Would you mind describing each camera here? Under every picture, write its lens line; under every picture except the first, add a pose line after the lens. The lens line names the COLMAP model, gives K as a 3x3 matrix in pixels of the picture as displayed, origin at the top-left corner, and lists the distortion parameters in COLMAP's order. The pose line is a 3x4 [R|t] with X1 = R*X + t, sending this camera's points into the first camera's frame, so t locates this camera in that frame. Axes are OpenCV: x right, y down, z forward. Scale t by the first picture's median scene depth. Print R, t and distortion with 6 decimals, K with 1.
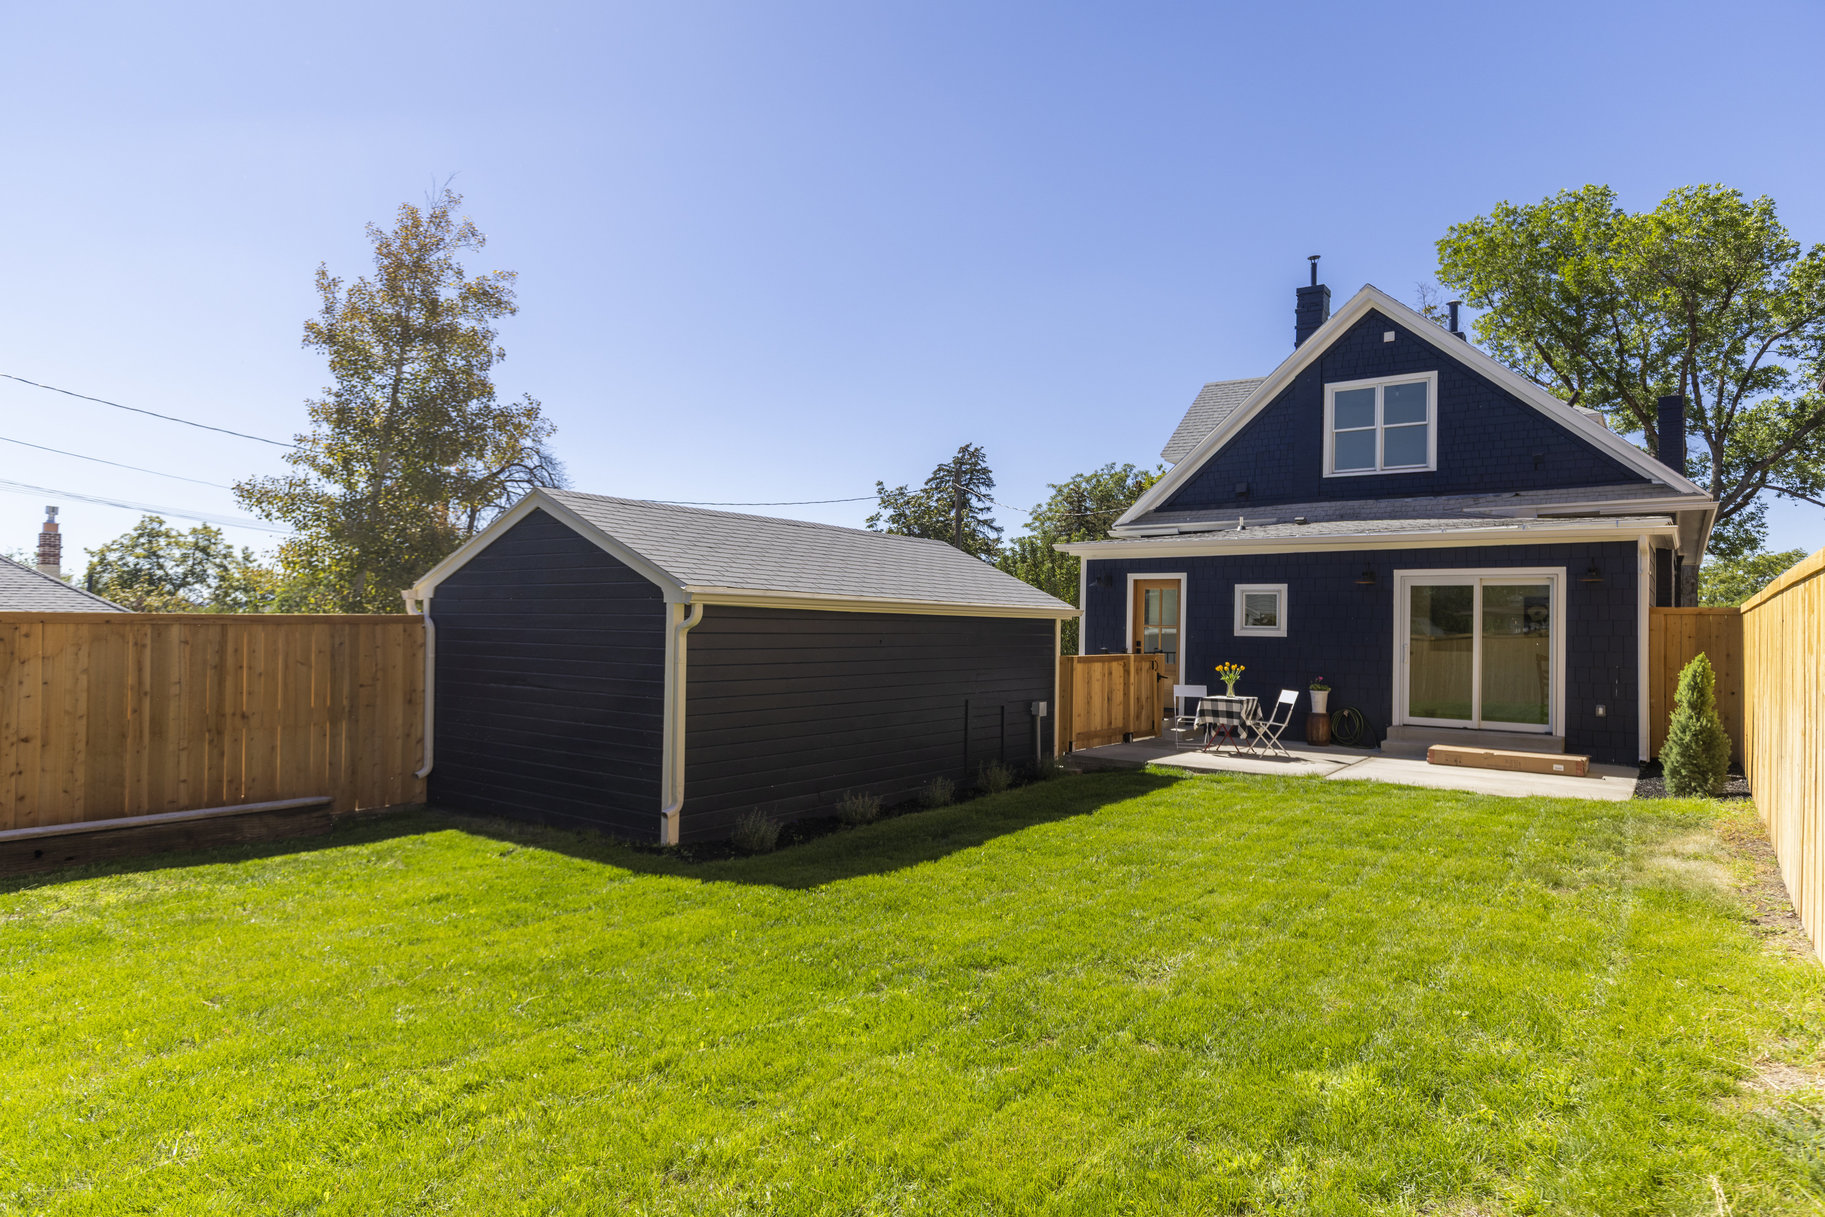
lens RADIAL K [[1112.8, 0, 913.2], [0, 1112.8, 608.4], [0, 0, 1]] dist [0.007177, 0.001176]
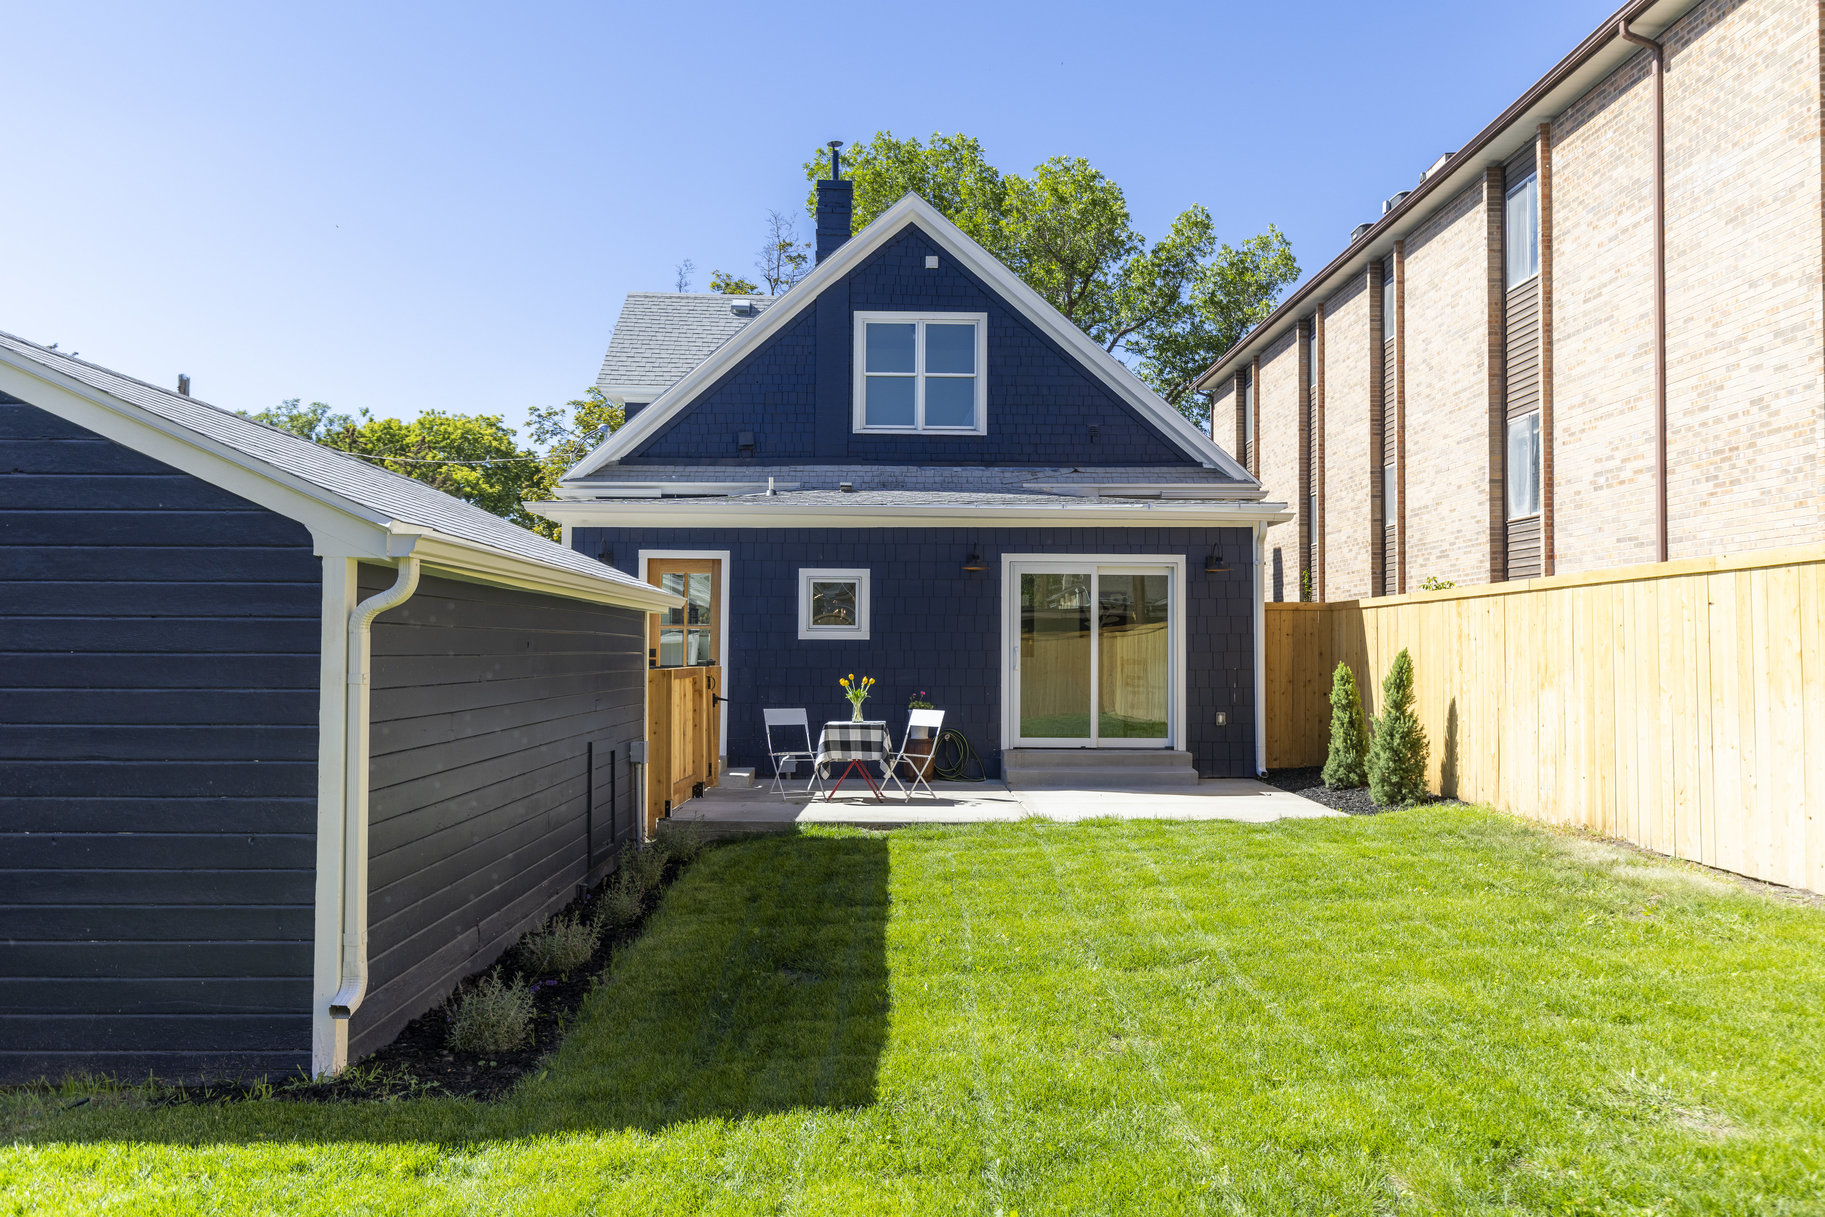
lens RADIAL K [[1450.5, 0, 912.4], [0, 1450.5, 605.9], [0, 0, 1]] dist [0.006631, 0.002733]
pose [[0.782271, 0.008339, 0.622883, -0.243620], [-0.002514, 0.999945, -0.010230, 0.012552], [-0.622934, 0.006437, 0.782248, 0.217820]]
